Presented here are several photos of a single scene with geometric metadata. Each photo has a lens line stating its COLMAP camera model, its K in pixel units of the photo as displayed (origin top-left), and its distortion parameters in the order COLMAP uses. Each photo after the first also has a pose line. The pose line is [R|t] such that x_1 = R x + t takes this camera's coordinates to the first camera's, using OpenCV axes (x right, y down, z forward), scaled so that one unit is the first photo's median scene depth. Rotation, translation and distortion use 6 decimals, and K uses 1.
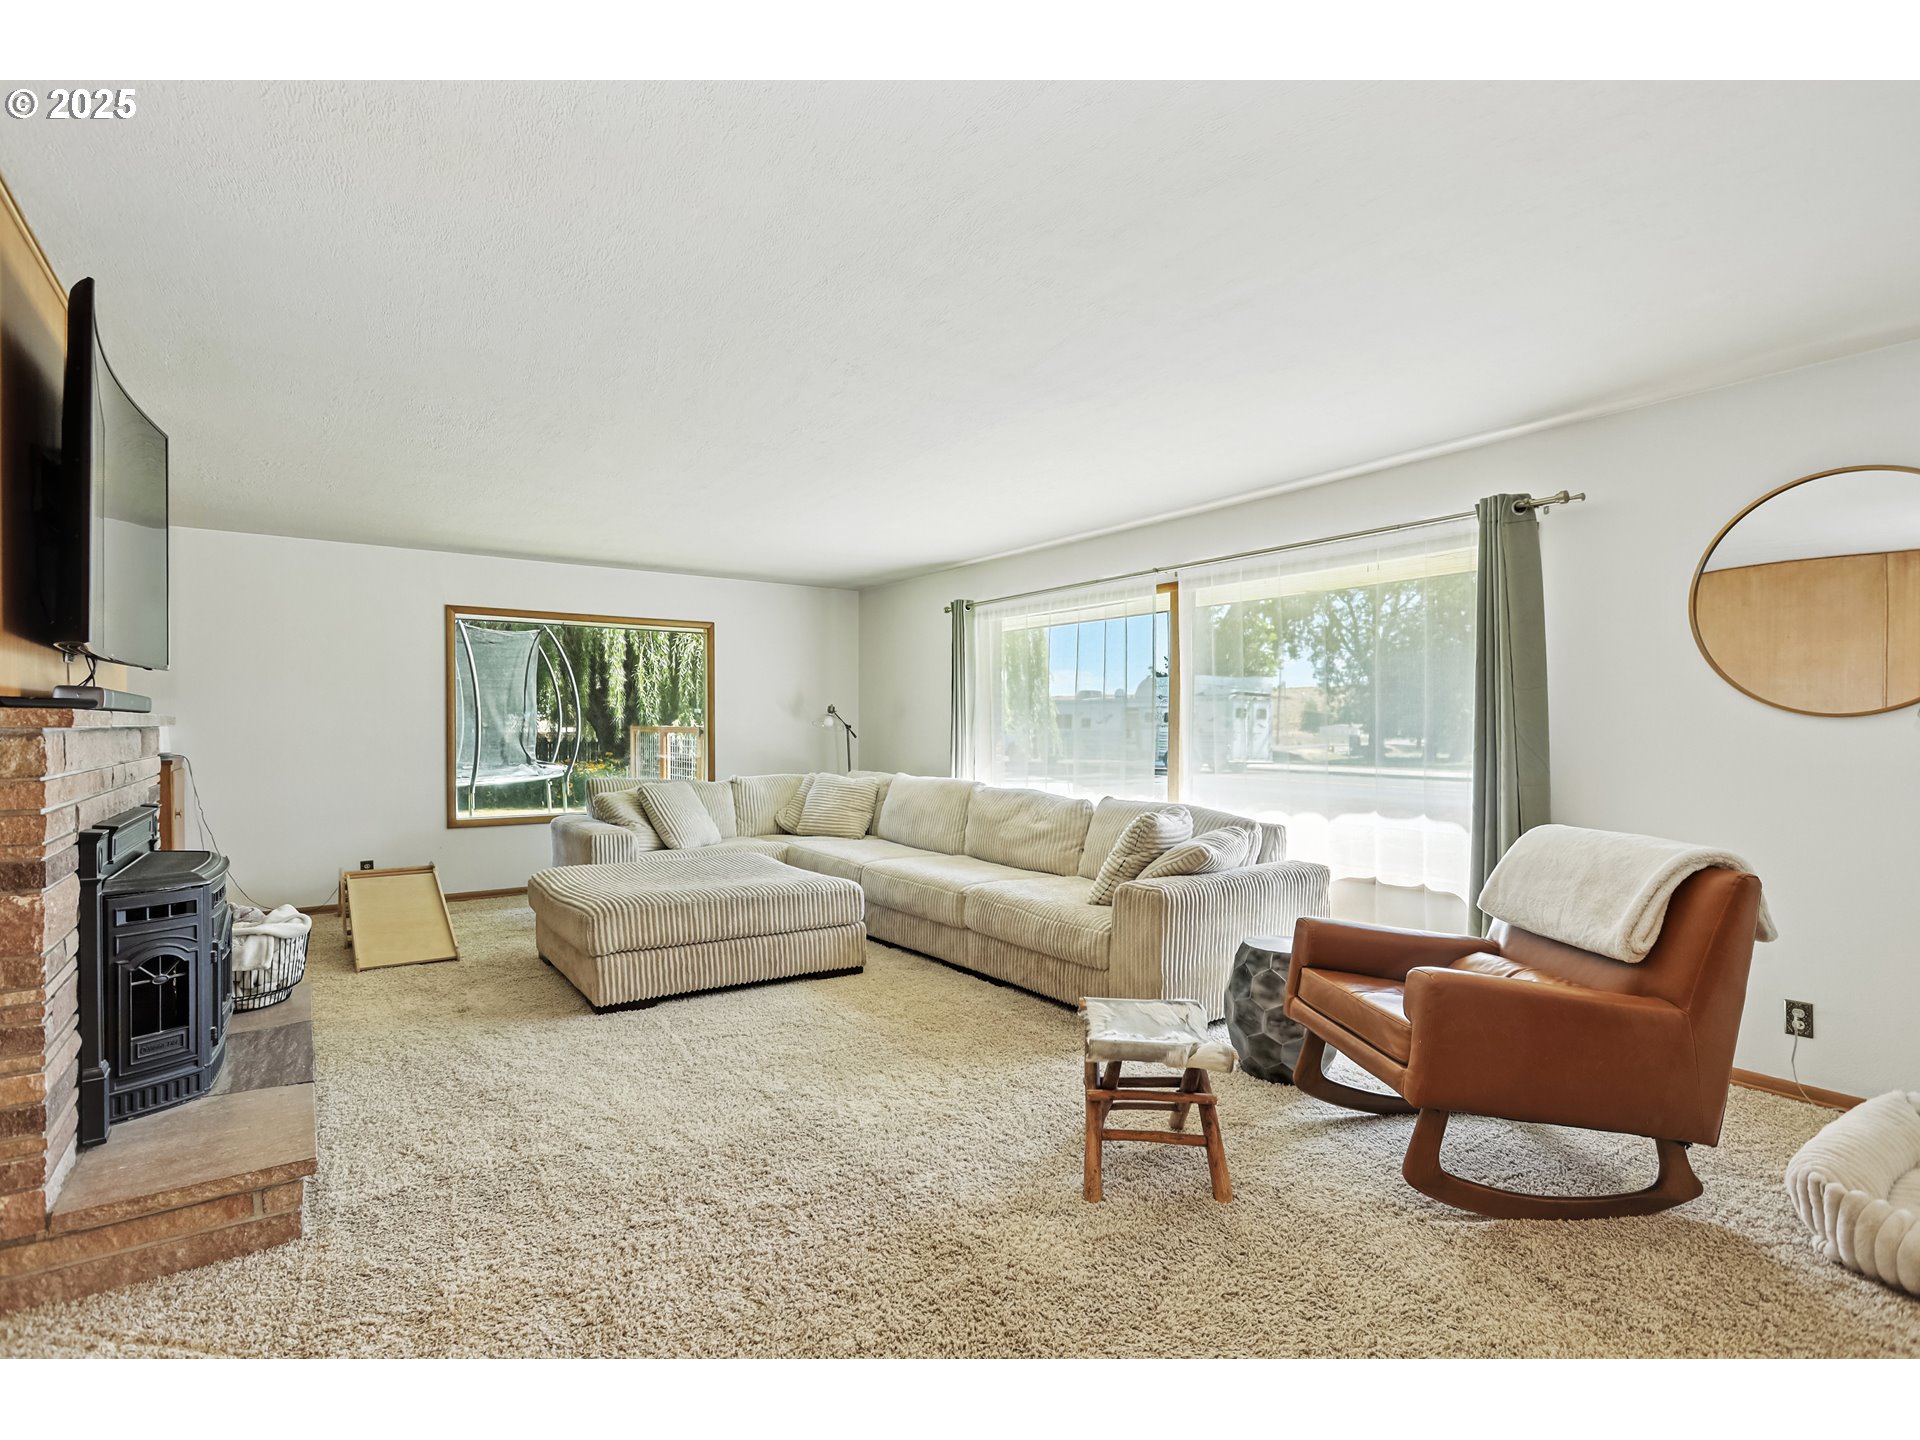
lens RADIAL K [[921.7, 0, 951.8], [0, 921.7, 731.6], [0, 0, 1]] dist [0.004864, 0.000374]
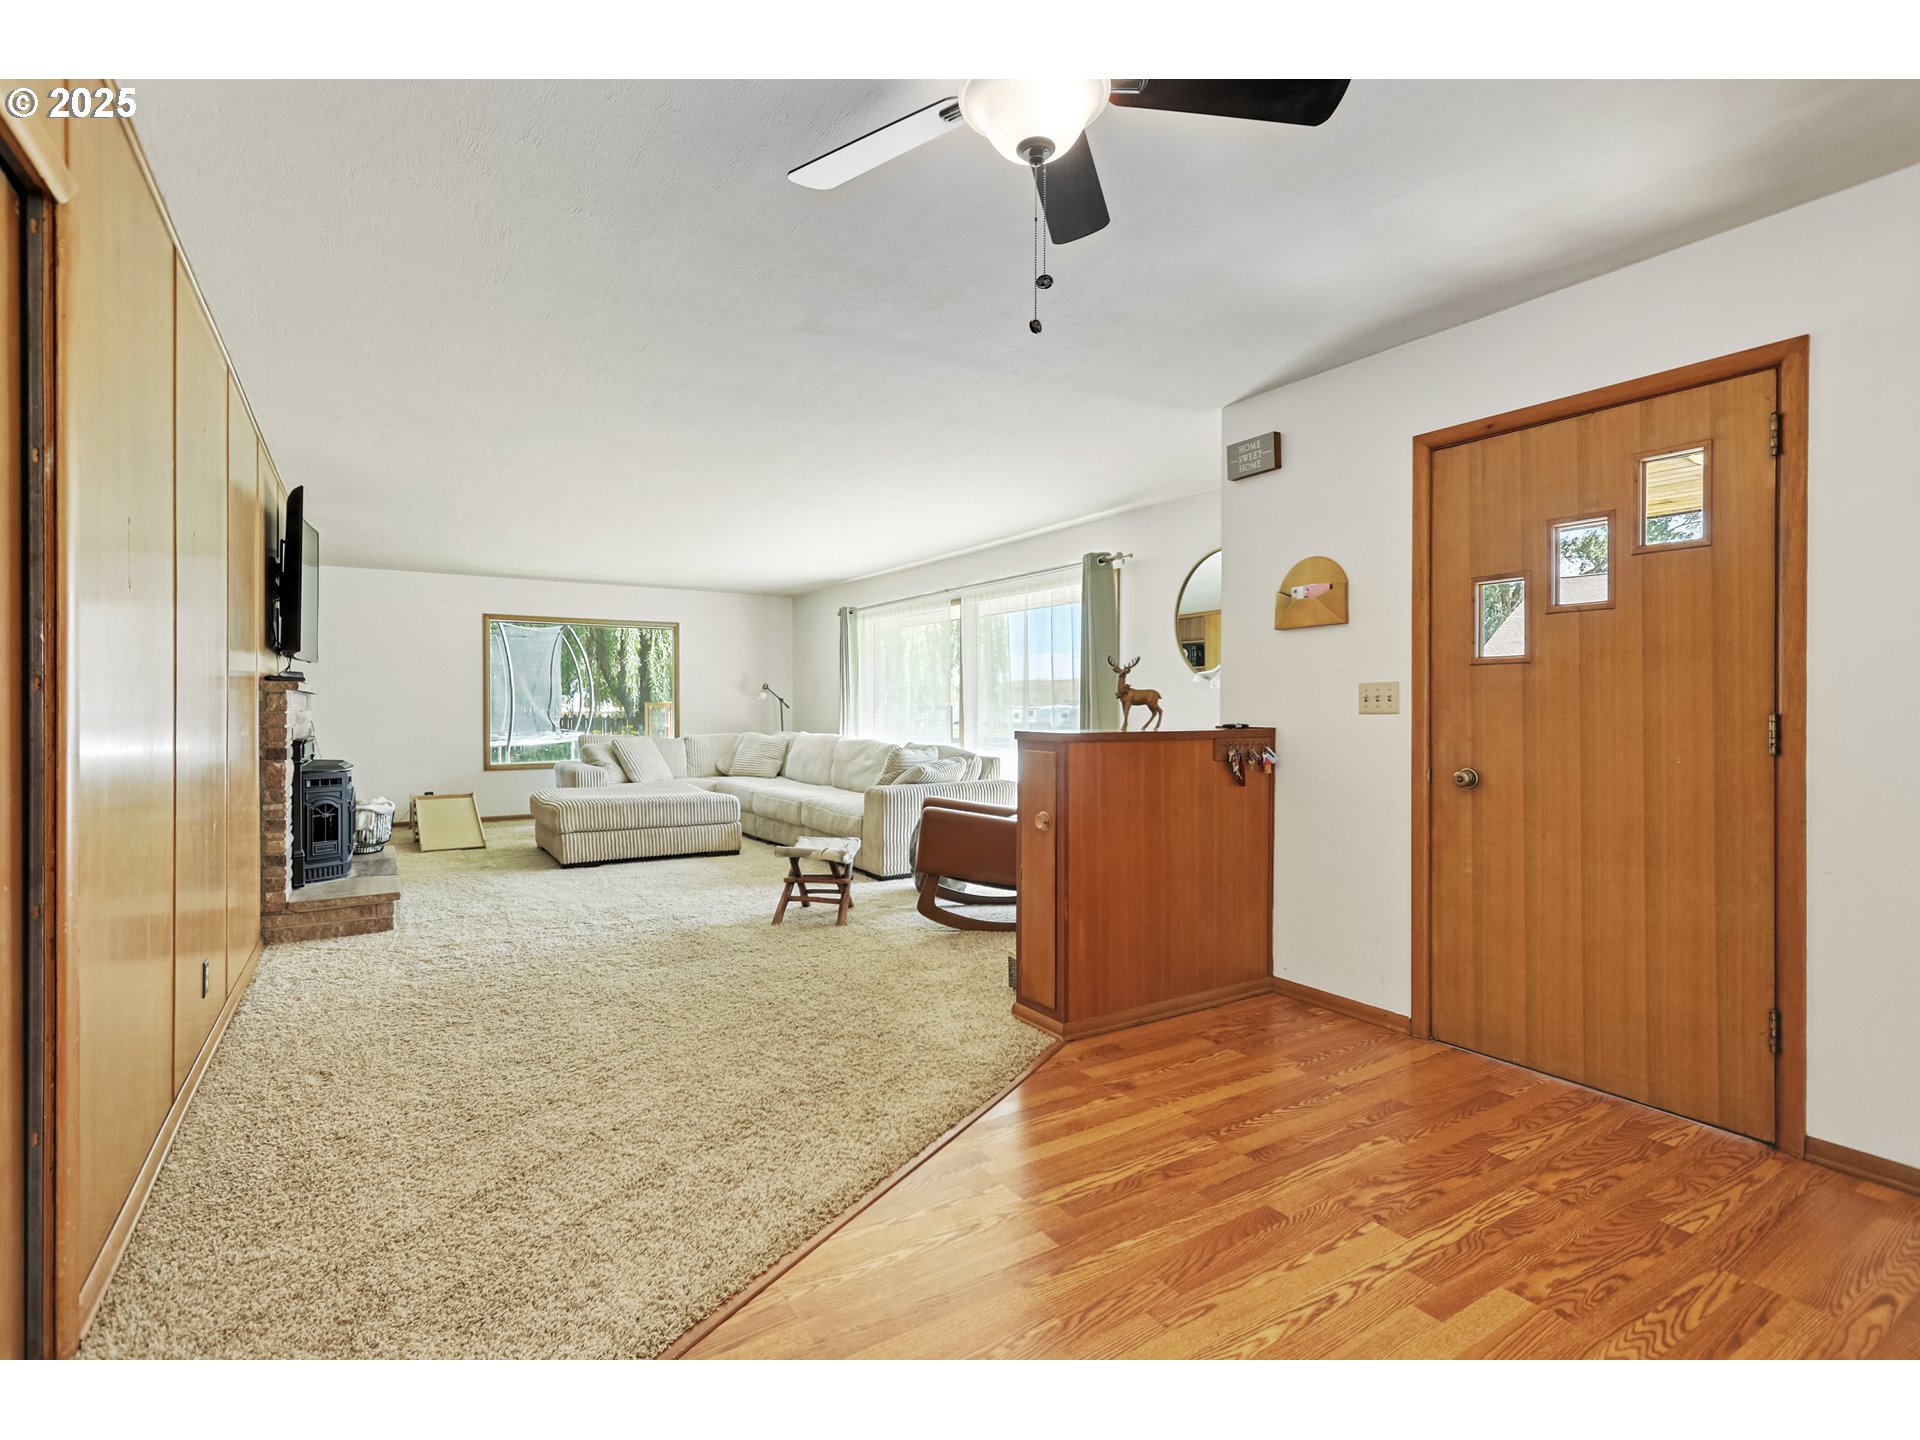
lens RADIAL K [[921.7, 0, 966.2], [0, 921.7, 710.1], [0, 0, 1]] dist [0.004864, 0.000374]
pose [[0.999009, -0.003350, -0.044373, 0.330049], [0.003208, 0.999989, -0.003277, 0.023163], [0.044383, 0.003131, 0.999010, -0.495500]]
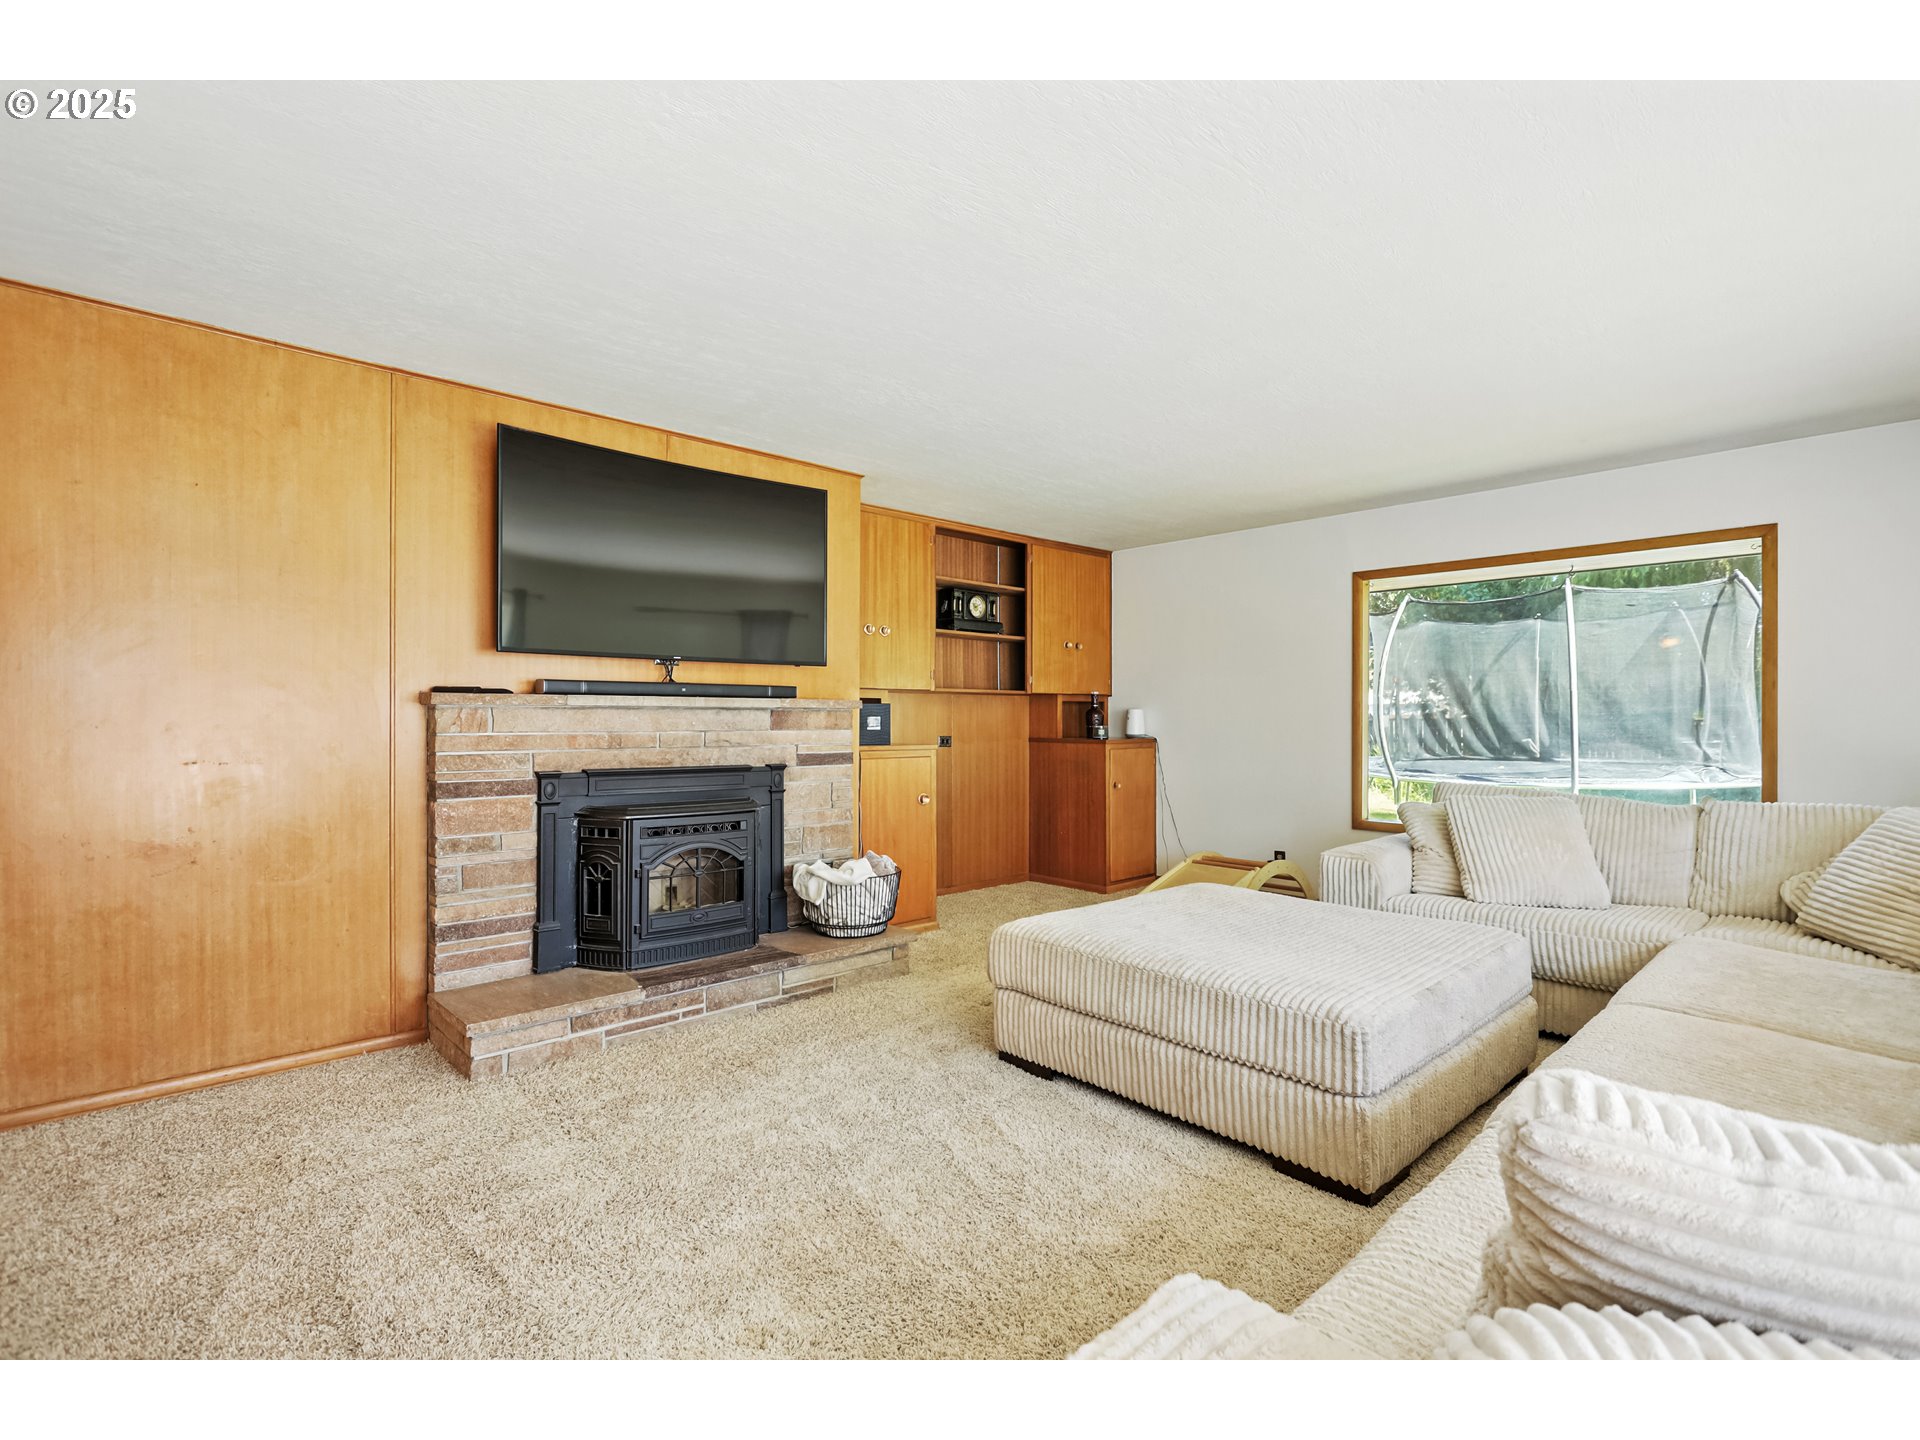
lens RADIAL K [[921.7, 0, 968.4], [0, 921.7, 709.3], [0, 0, 1]] dist [0.004864, 0.000374]
pose [[0.132985, -0.020462, -0.990907, 0.332786], [-0.004240, 0.999766, -0.021214, 0.013969], [0.991109, 0.007023, 0.132867, 0.684678]]
